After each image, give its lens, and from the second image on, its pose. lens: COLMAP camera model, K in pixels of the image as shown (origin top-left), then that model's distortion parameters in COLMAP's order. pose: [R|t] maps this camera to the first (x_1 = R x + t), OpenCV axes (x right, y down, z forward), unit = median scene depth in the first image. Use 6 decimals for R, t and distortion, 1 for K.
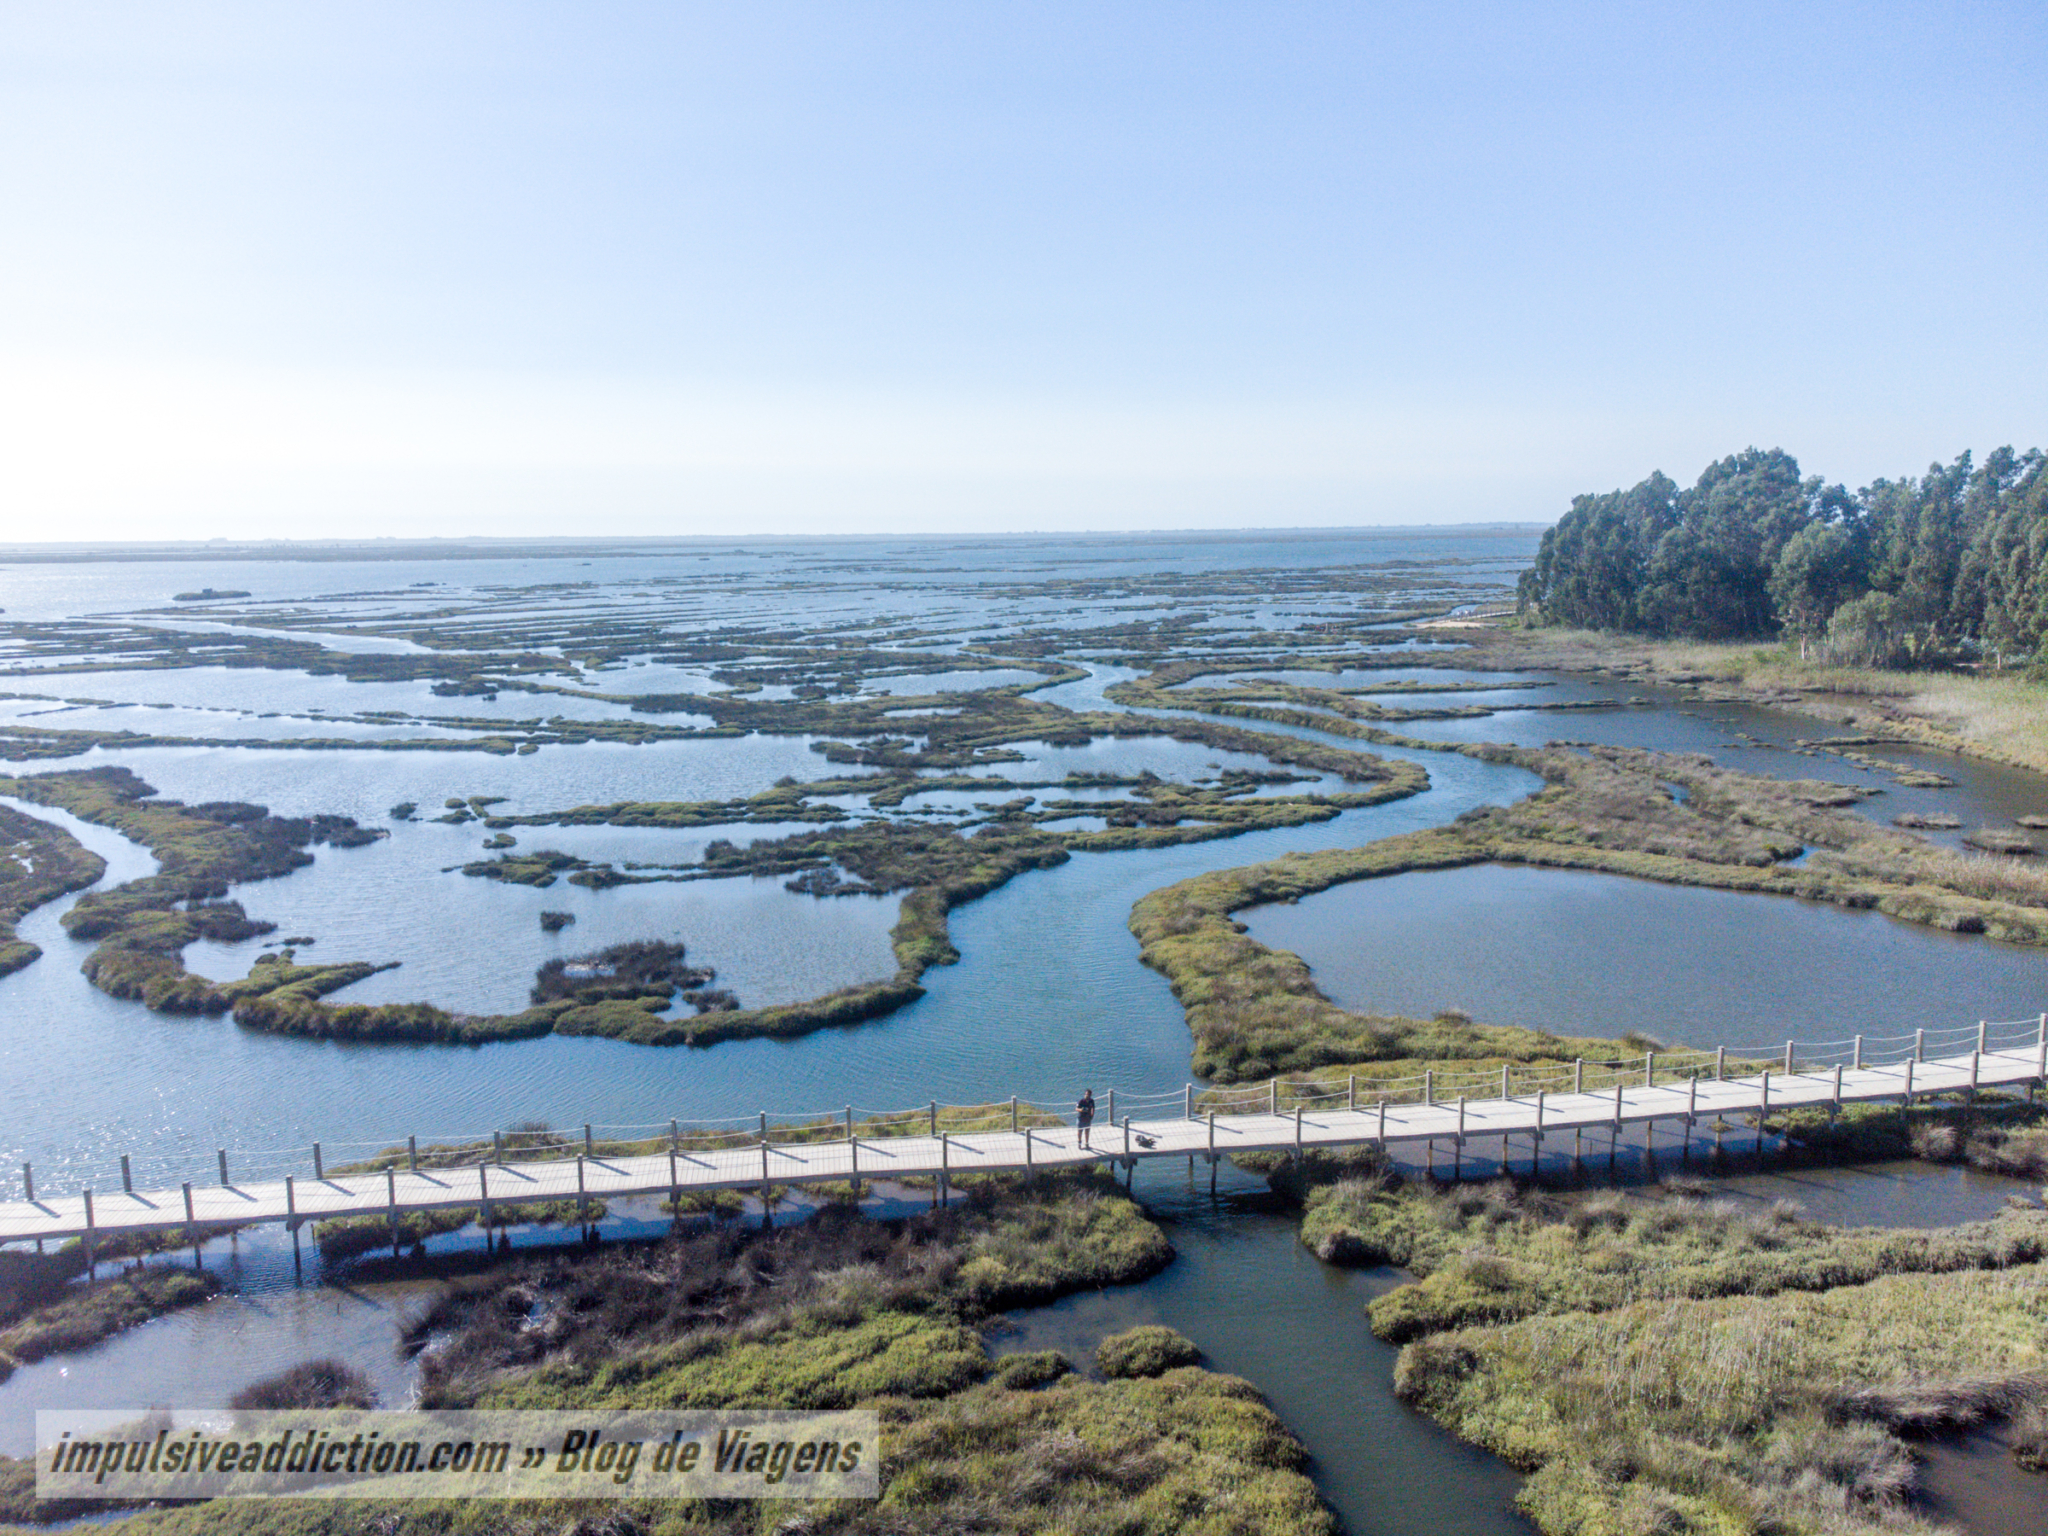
lens RADIAL K [[1439.0, 0, 1032.5], [0, 1439.0, 764.6], [0, 0, 1]] dist [0.004678, 0.015398]
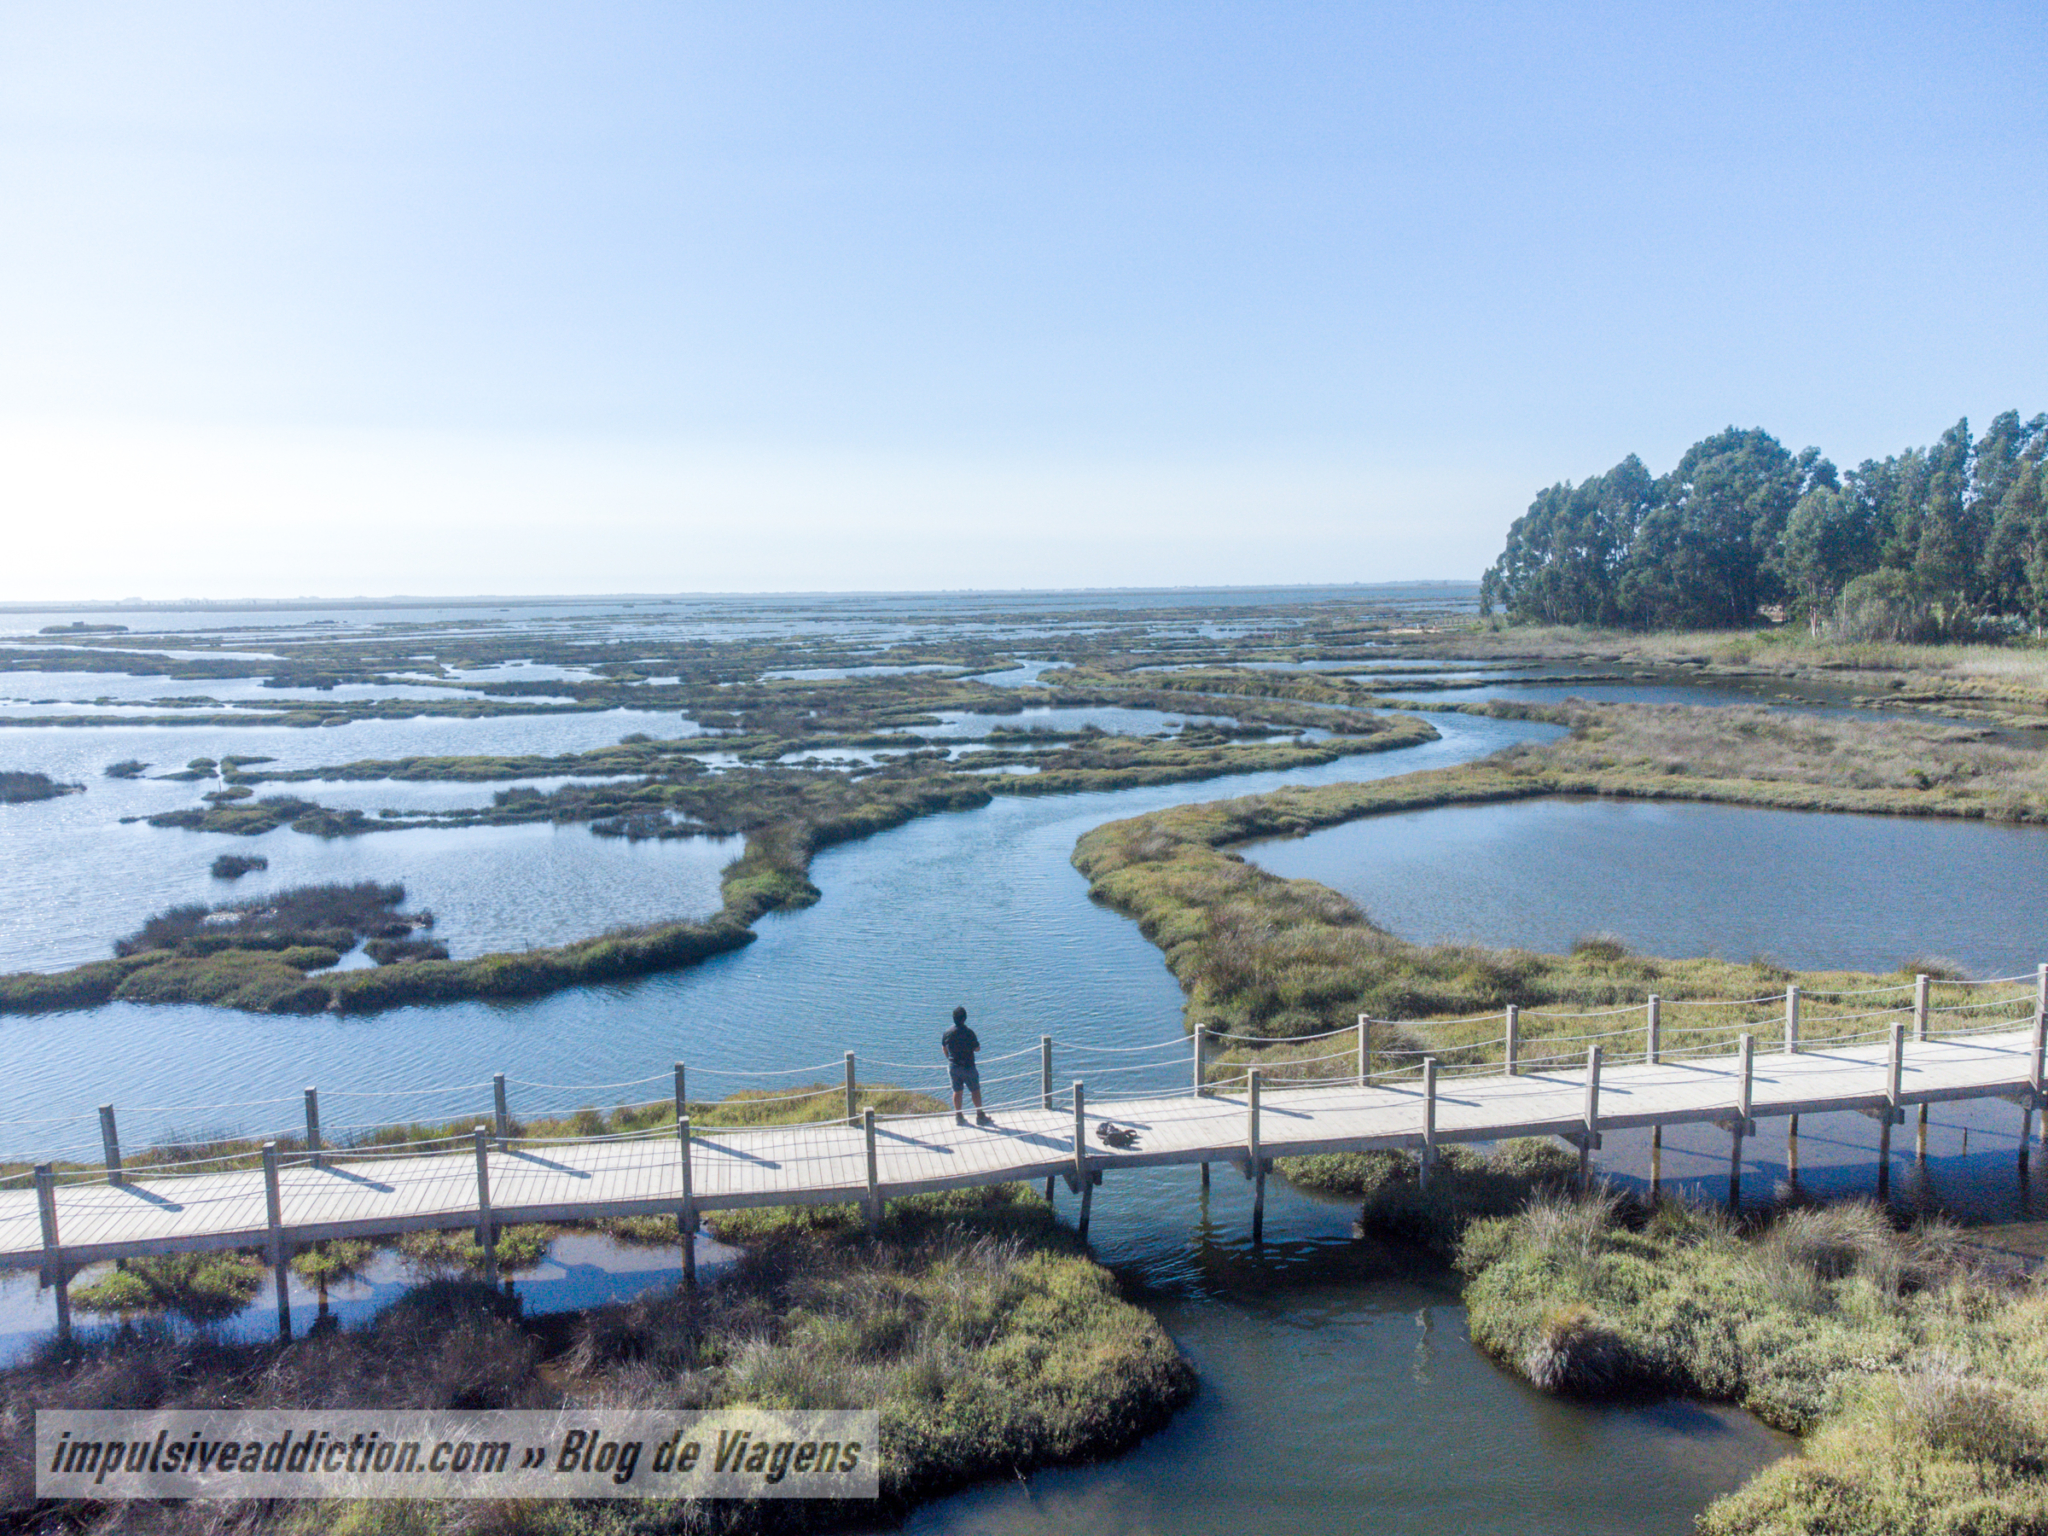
lens RADIAL K [[1439.0, 0, 1009.0], [0, 1439.0, 771.4], [0, 0, 1]] dist [0.004678, 0.015398]
pose [[0.999555, -0.012004, 0.027305, 0.016194], [0.012973, 0.999281, -0.035625, 0.083386], [-0.026858, 0.035964, 0.998992, 0.273814]]
